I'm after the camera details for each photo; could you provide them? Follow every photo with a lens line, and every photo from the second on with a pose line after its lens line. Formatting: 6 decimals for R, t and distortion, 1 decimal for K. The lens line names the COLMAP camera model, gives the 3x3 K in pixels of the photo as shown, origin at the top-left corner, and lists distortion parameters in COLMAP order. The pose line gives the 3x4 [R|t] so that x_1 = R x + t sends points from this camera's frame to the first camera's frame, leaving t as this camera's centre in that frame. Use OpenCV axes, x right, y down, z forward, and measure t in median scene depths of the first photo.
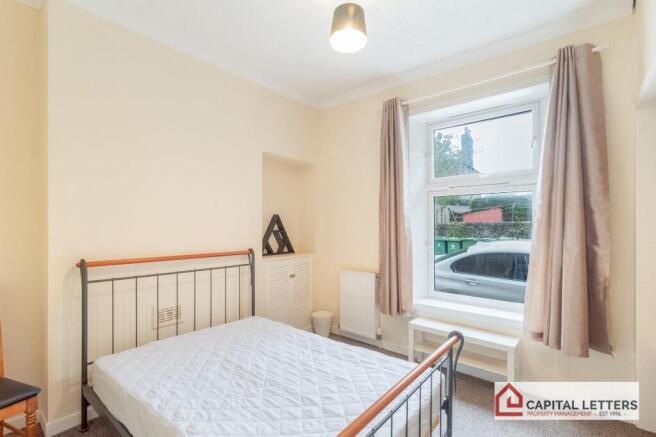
lens RADIAL K [[297.0, 0, 326.9], [0, 297.0, 223.9], [0, 0, 1]] dist [0.010367, -0.000354]
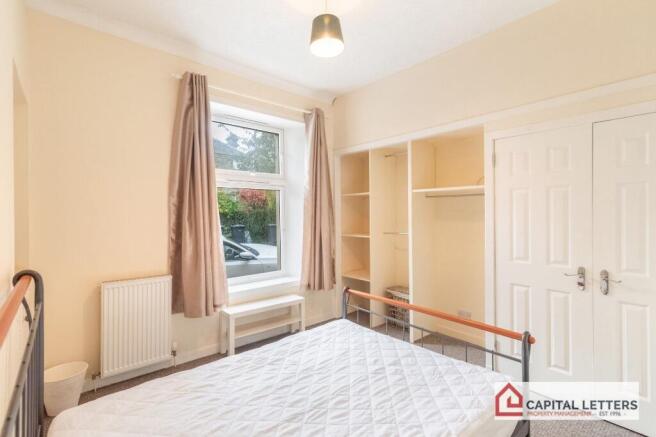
lens RADIAL K [[286.3, 0, 327.3], [0, 286.3, 214.1], [0, 0, 1]] dist [0.001156, 0.000013]
pose [[0.199481, 0.001236, 0.979901, -0.828125], [0.004859, 0.999986, -0.002251, 0.005743], [-0.979890, 0.005210, 0.199472, 0.697145]]
